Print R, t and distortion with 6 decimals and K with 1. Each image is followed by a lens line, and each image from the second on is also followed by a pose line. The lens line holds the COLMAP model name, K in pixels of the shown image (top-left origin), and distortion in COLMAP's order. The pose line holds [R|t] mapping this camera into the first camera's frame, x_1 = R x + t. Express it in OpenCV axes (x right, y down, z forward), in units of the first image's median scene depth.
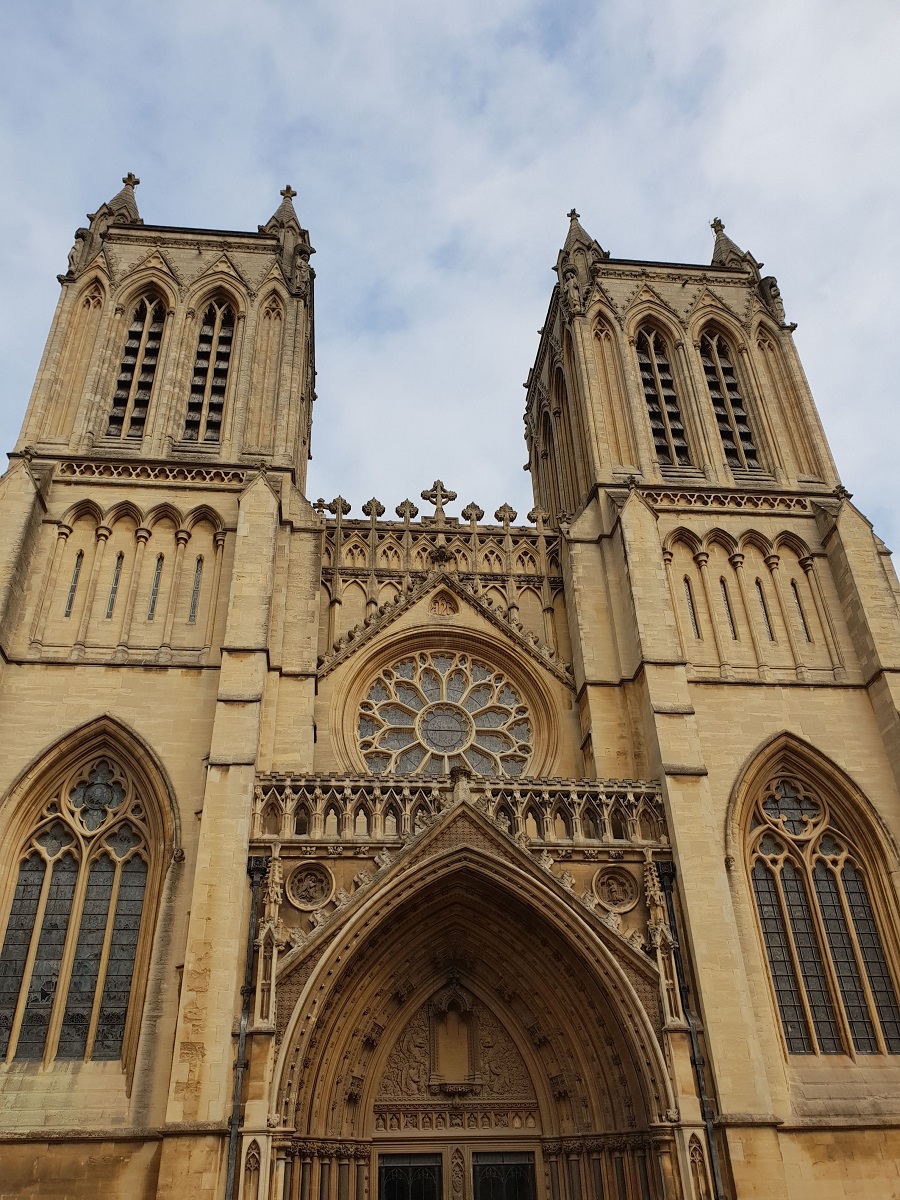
lens RADIAL K [[897.8, 0, 446.8], [0, 897.8, 637.9], [0, 0, 1]] dist [0.089009, -0.163608]
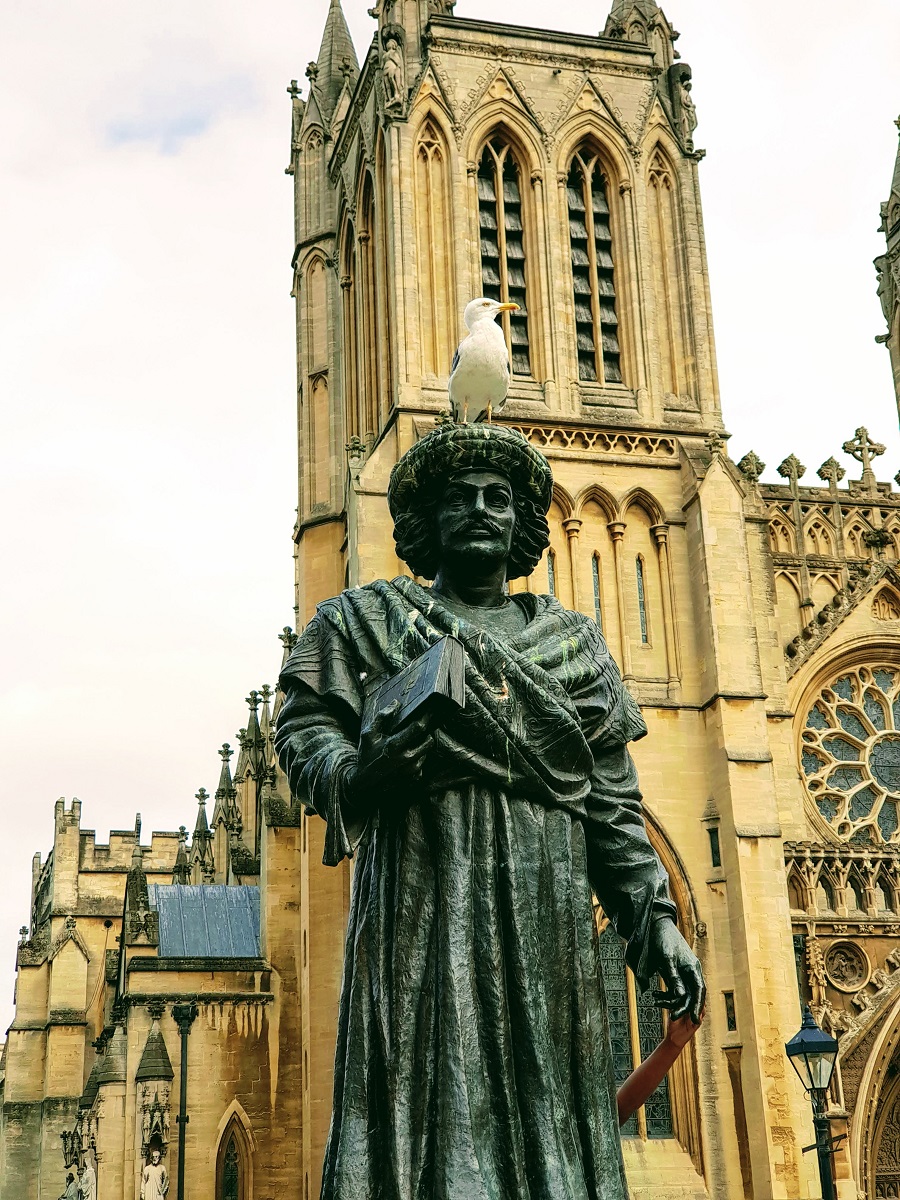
lens RADIAL K [[1830.8, 0, 450.0], [0, 1830.8, 600.0], [0, 0, 1]] dist [0.089515, -0.019986]
pose [[0.988151, 0.040943, 0.147926, -0.649031], [-0.067580, 0.981377, 0.179813, -0.319579], [-0.137809, -0.187679, 0.972515, -0.570376]]
